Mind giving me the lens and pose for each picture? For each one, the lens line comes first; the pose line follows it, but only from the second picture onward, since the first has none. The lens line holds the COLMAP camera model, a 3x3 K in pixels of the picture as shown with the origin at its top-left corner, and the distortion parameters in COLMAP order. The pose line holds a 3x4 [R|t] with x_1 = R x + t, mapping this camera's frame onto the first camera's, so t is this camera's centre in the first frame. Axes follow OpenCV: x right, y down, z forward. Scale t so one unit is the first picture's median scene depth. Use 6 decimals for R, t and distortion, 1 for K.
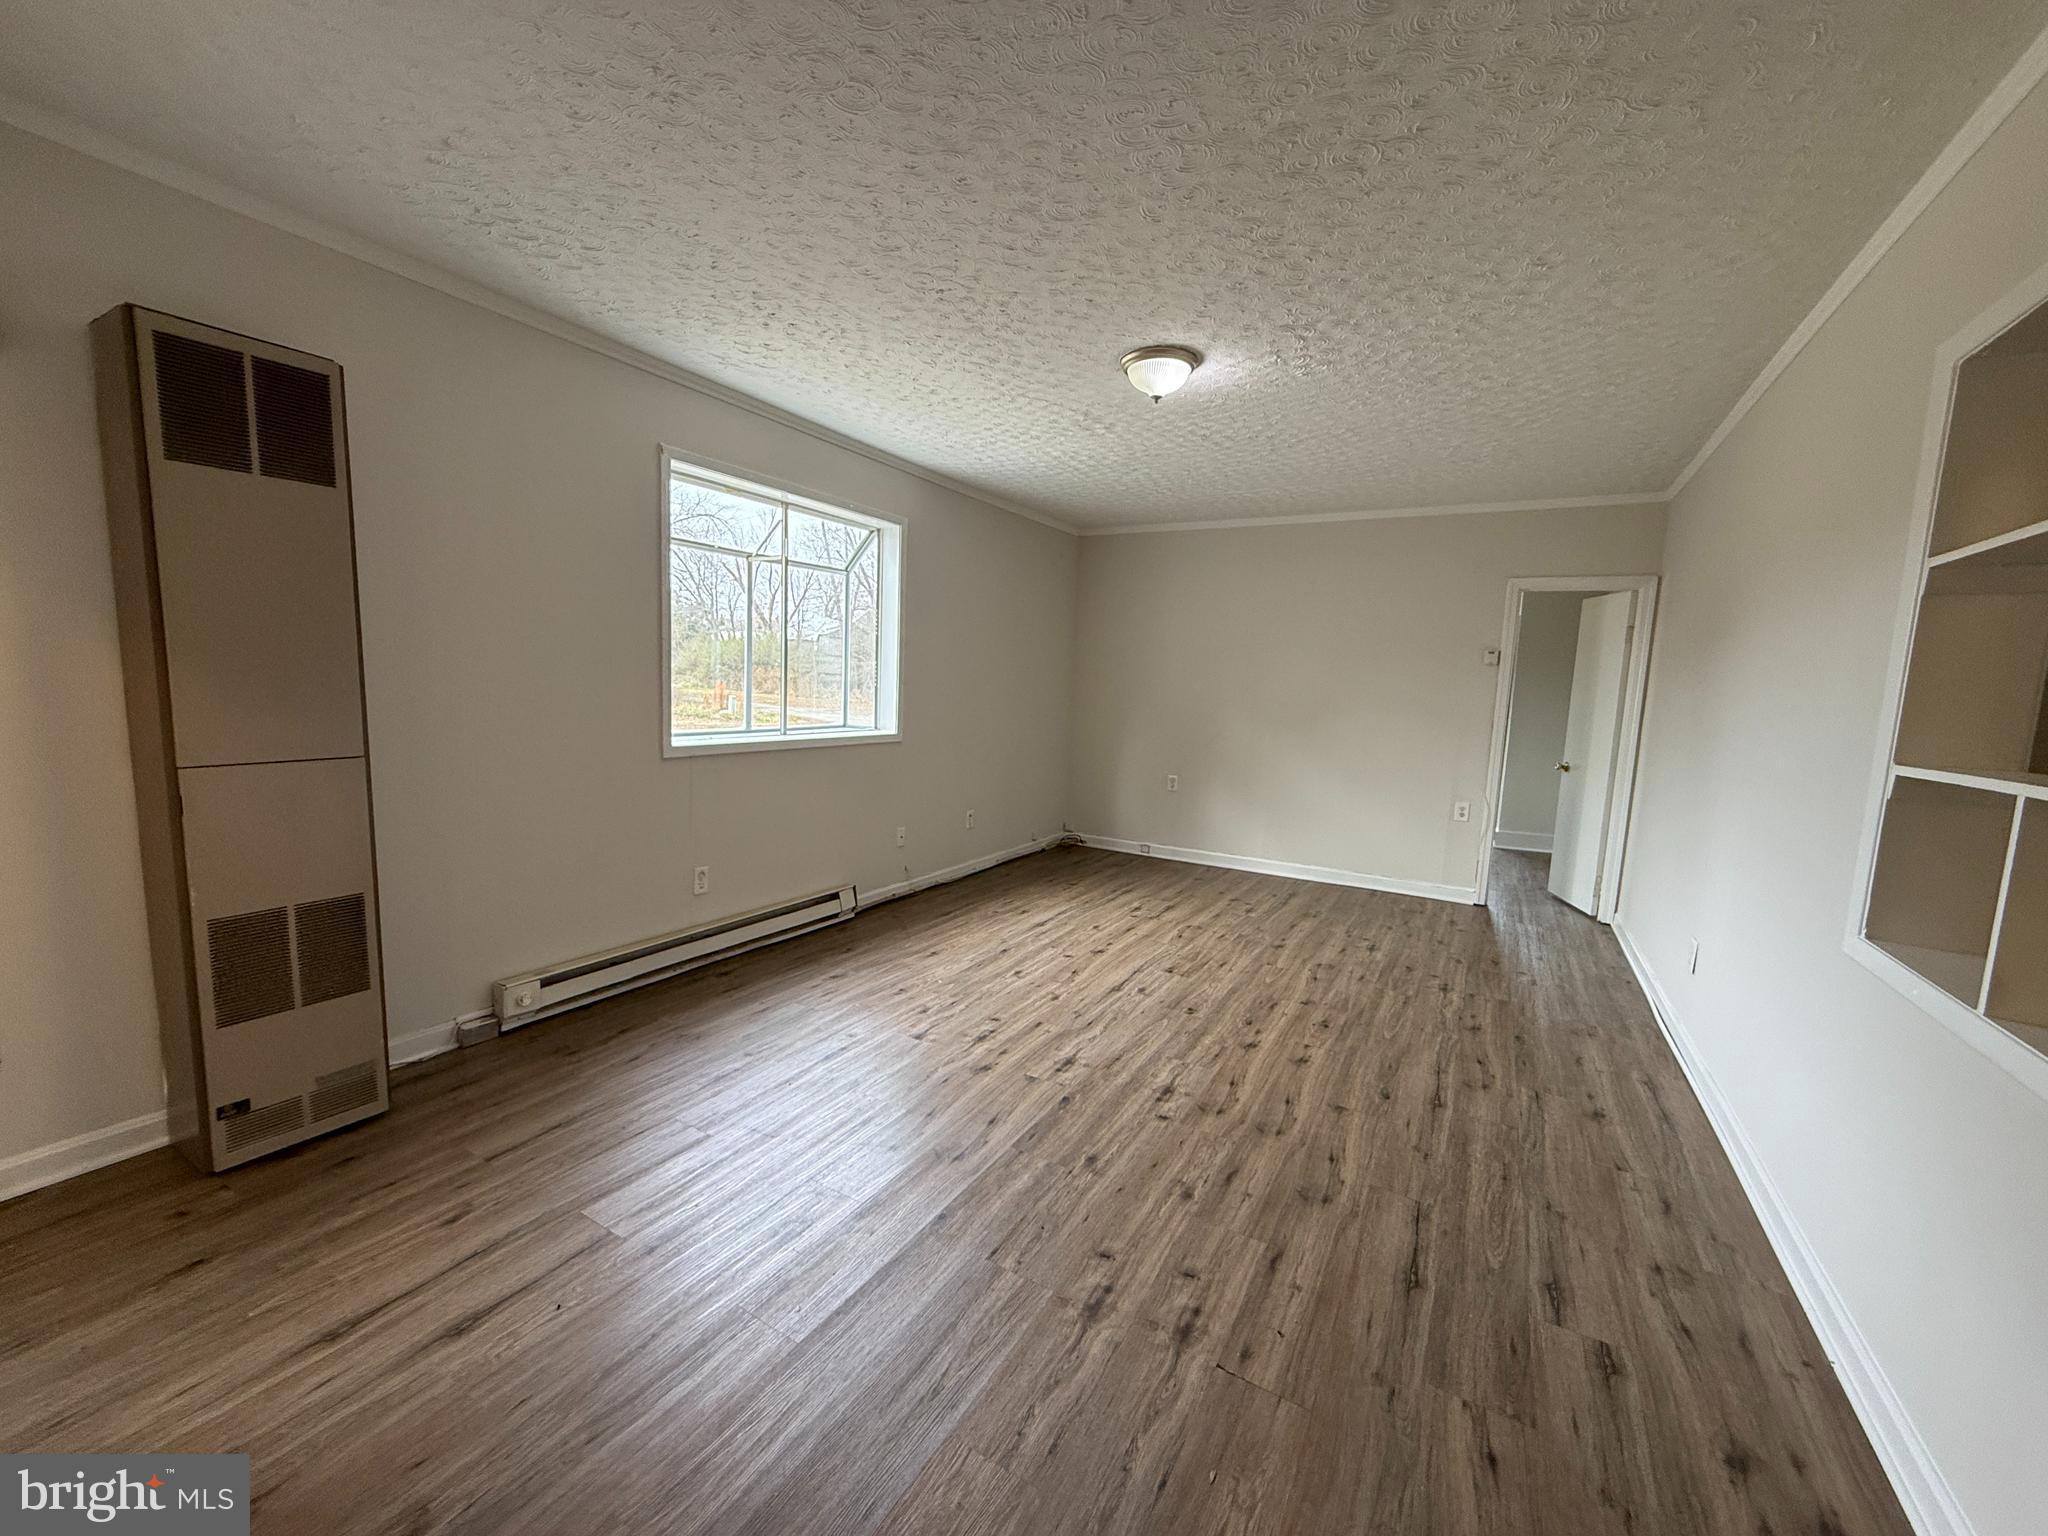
lens RADIAL K [[814.7, 0, 1017.7], [0, 814.7, 774.1], [0, 0, 1]] dist [-0.001918, 0.000262]
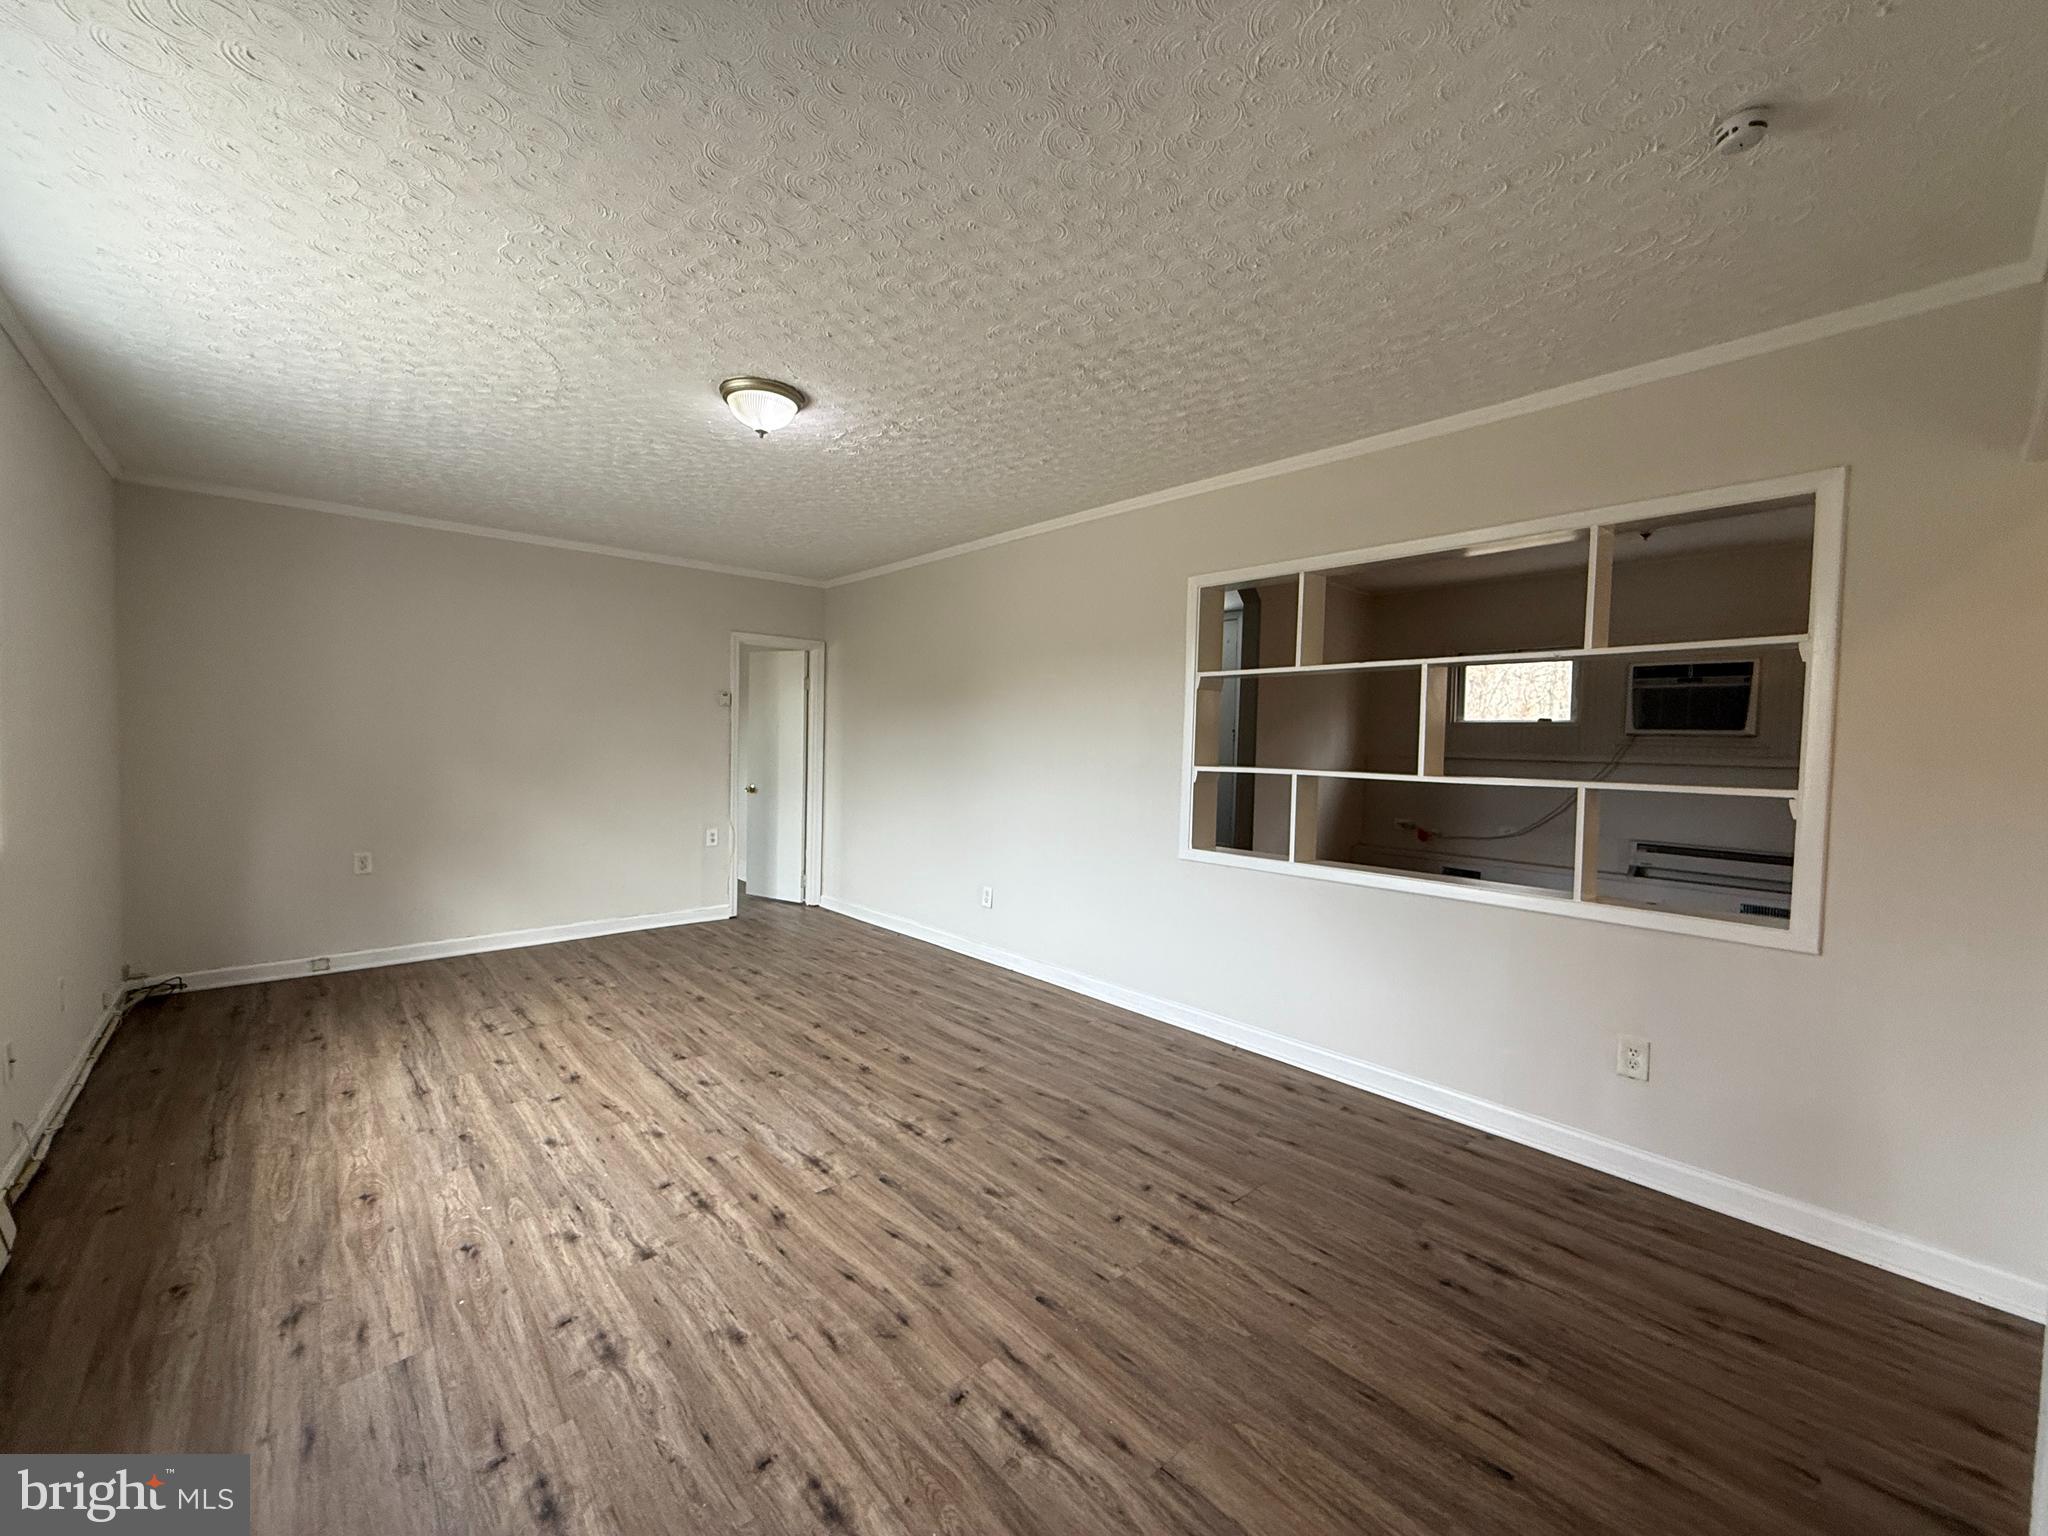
lens RADIAL K [[814.7, 0, 1018.5], [0, 814.7, 775.9], [0, 0, 1]] dist [-0.001918, 0.000262]
pose [[0.303670, -0.076974, 0.949663, -0.546195], [0.104986, 0.993365, 0.046946, -0.066937], [-0.946975, 0.085445, 0.309737, 0.381535]]
